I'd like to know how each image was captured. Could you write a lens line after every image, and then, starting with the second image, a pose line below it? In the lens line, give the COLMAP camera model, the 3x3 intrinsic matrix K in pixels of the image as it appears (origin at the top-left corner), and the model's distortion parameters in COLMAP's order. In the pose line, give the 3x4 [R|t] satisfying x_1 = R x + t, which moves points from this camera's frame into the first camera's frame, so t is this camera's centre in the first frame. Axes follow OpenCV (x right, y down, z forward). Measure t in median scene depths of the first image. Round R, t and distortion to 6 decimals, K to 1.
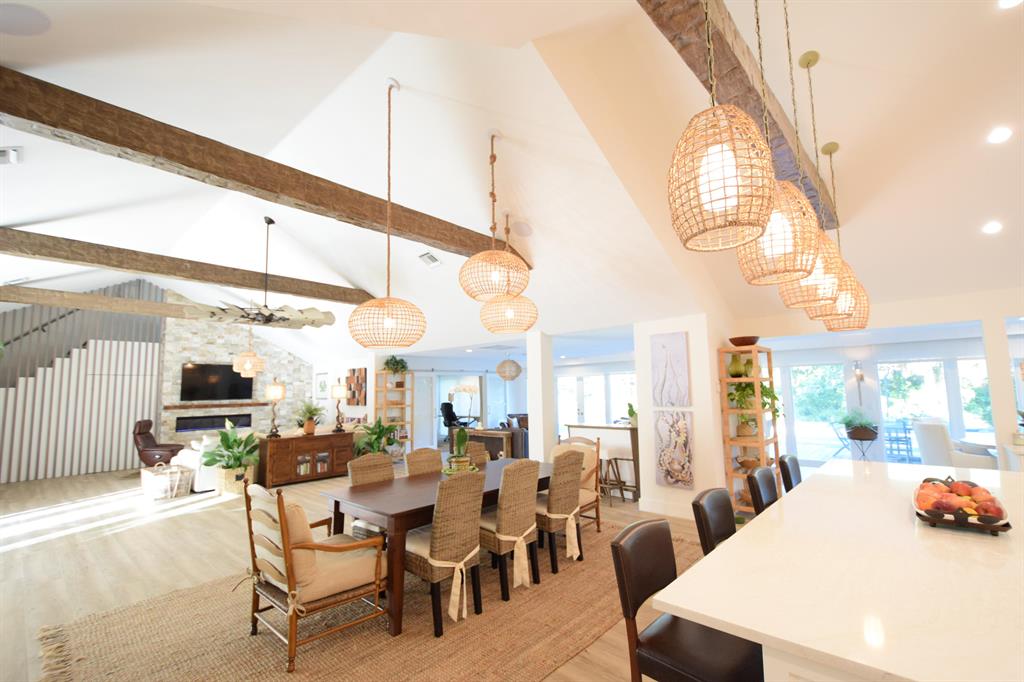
lens RADIAL K [[447.5, 0, 511.0], [0, 447.5, 346.9], [0, 0, 1]] dist [0.007489, -0.006609]
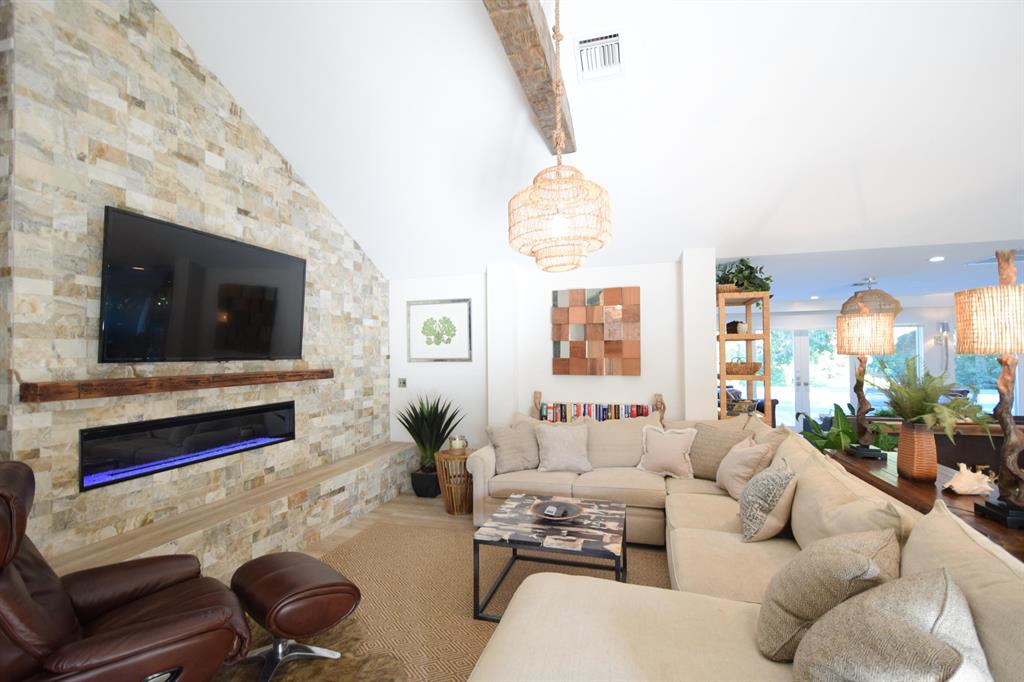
lens RADIAL K [[447.5, 0, 511.7], [0, 447.5, 348.9], [0, 0, 1]] dist [0.007489, -0.006609]
pose [[0.900390, 0.015216, 0.434818, -0.798655], [-0.049178, 0.996543, 0.066962, 0.106945], [-0.432296, -0.081676, 0.898025, 0.856763]]
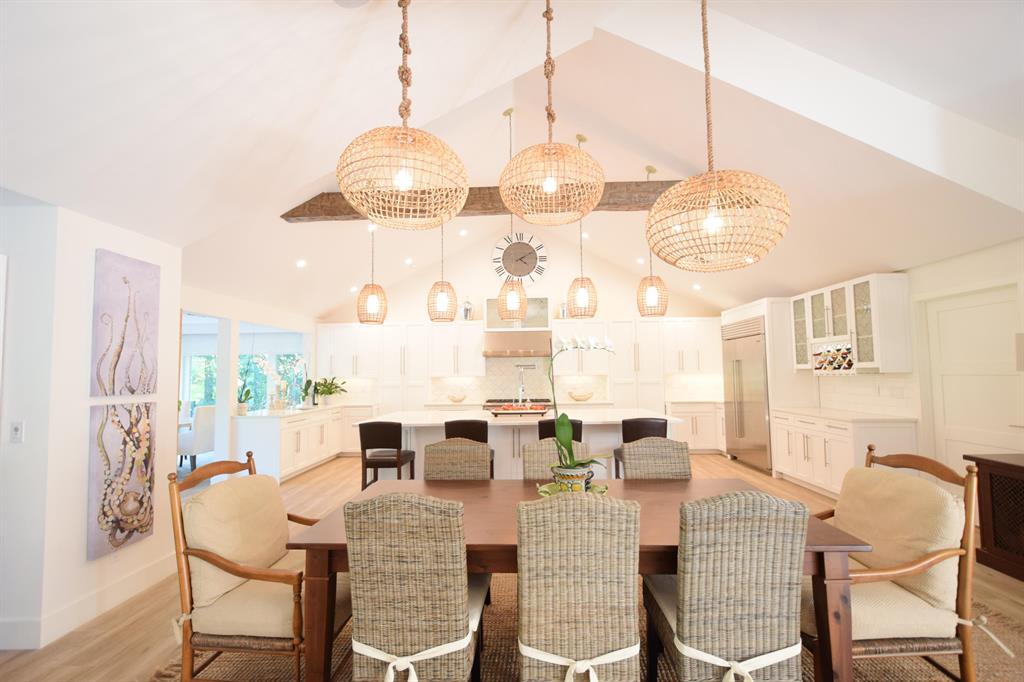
lens RADIAL K [[447.5, 0, 511.9], [0, 447.5, 345.5], [0, 0, 1]] dist [0.007489, -0.006609]
pose [[-0.649924, 0.076654, 0.756123, -0.230460], [-0.047700, 0.988825, -0.141245, 0.086034], [-0.758501, -0.127866, -0.639005, 0.671825]]
